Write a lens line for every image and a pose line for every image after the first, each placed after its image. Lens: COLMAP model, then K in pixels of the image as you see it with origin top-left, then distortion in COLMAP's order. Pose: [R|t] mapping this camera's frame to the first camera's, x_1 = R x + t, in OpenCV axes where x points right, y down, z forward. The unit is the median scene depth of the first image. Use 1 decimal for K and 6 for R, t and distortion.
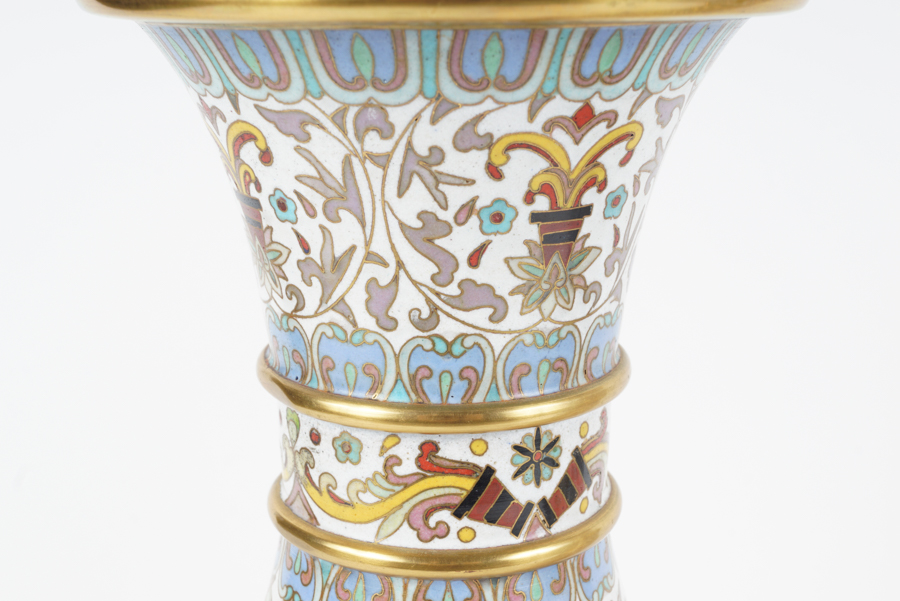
lens RADIAL K [[1365.7, 0, 450.0], [0, 1365.7, 300.5], [0, 0, 1]] dist [-0.016542, -0.007387]
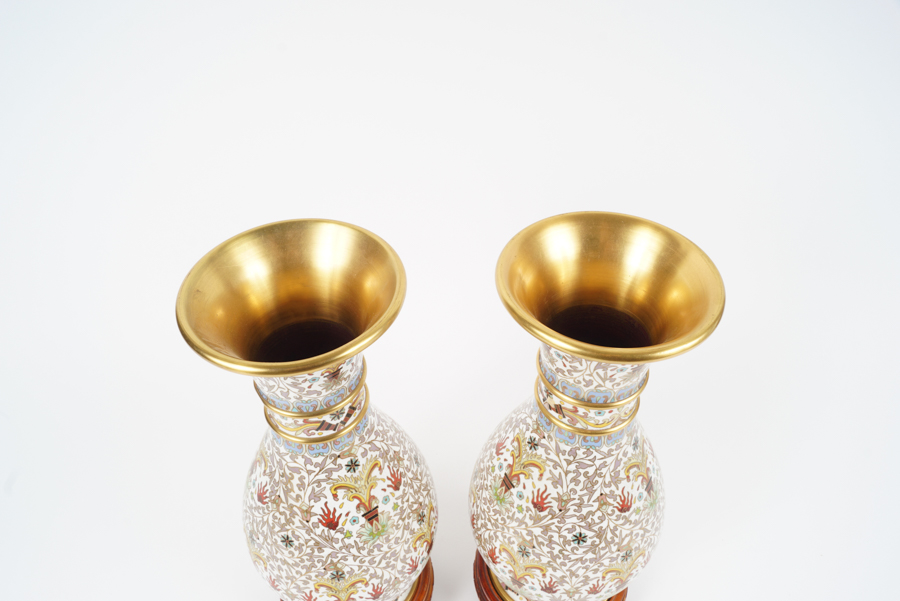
lens RADIAL K [[676.0, 0, 450.0], [0, 676.0, 300.5], [0, 0, 1]] dist [-0.105456, -0.000220]
pose [[0.993964, -0.077527, 0.077619, 0.249863], [0.032997, 0.886038, 0.462437, -0.973926], [-0.104625, -0.457085, 0.883248, -0.438167]]
